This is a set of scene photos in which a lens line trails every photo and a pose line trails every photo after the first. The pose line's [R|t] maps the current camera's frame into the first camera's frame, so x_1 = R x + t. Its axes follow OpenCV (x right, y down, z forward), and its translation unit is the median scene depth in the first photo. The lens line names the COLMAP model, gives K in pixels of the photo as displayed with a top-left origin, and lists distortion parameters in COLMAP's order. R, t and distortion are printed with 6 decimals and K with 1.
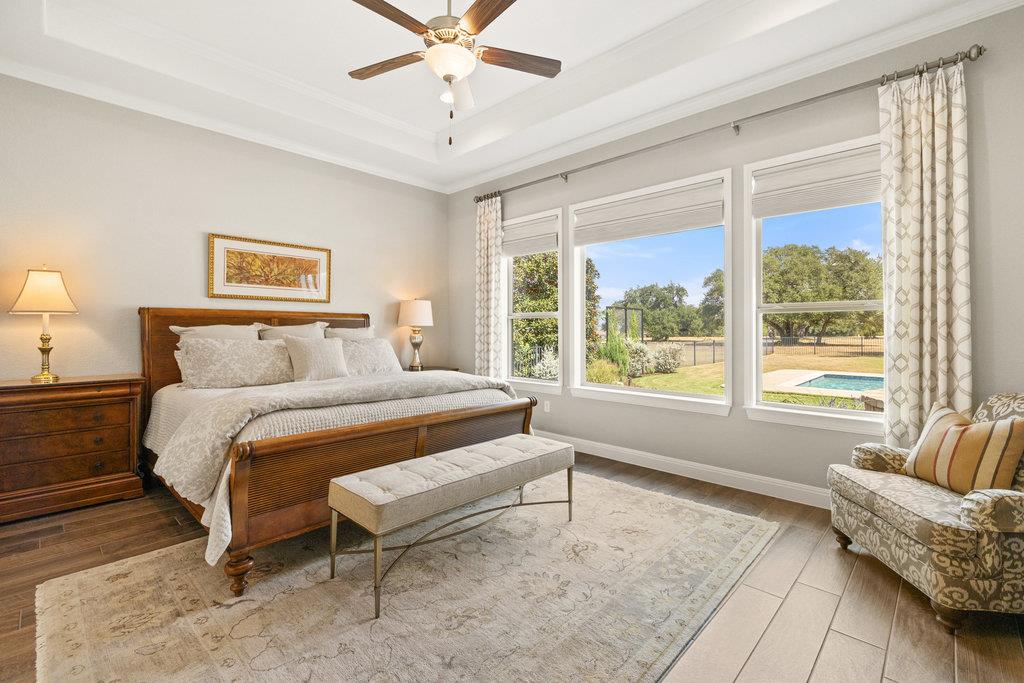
lens RADIAL K [[453.6, 0, 511.1], [0, 453.6, 326.9], [0, 0, 1]] dist [0.001715, 0.000030]
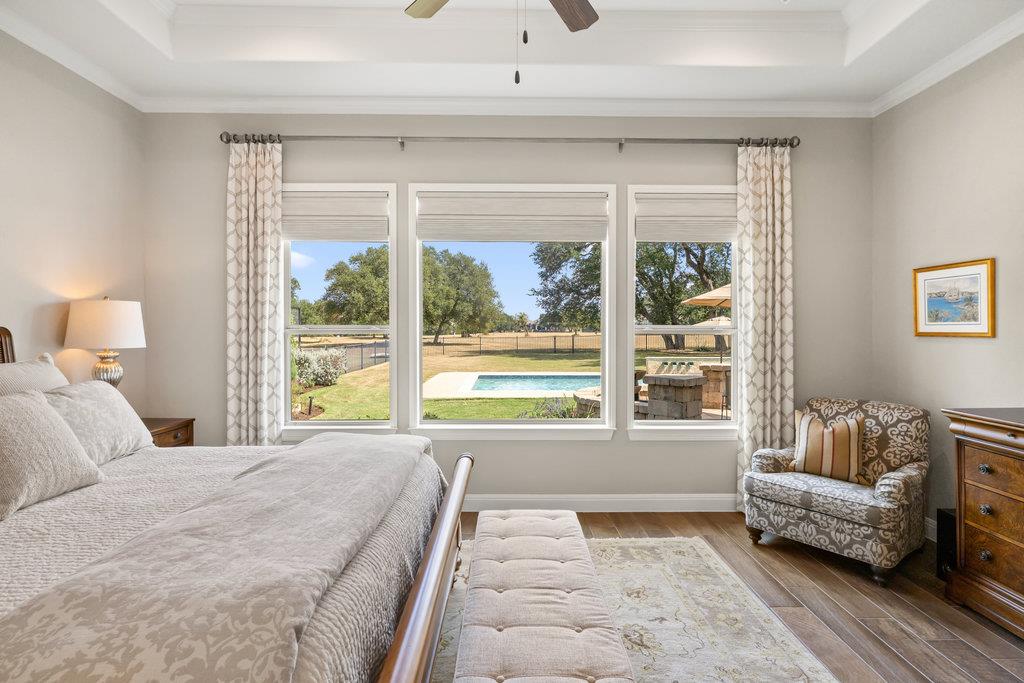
lens RADIAL K [[529.7, 0, 514.6], [0, 529.7, 330.4], [0, 0, 1]] dist [0.000111, -0.000561]
pose [[0.711101, -0.002797, 0.703084, -0.580078], [-0.005168, 0.999944, 0.009205, -0.058762], [-0.703070, -0.010179, 0.711047, 0.424335]]
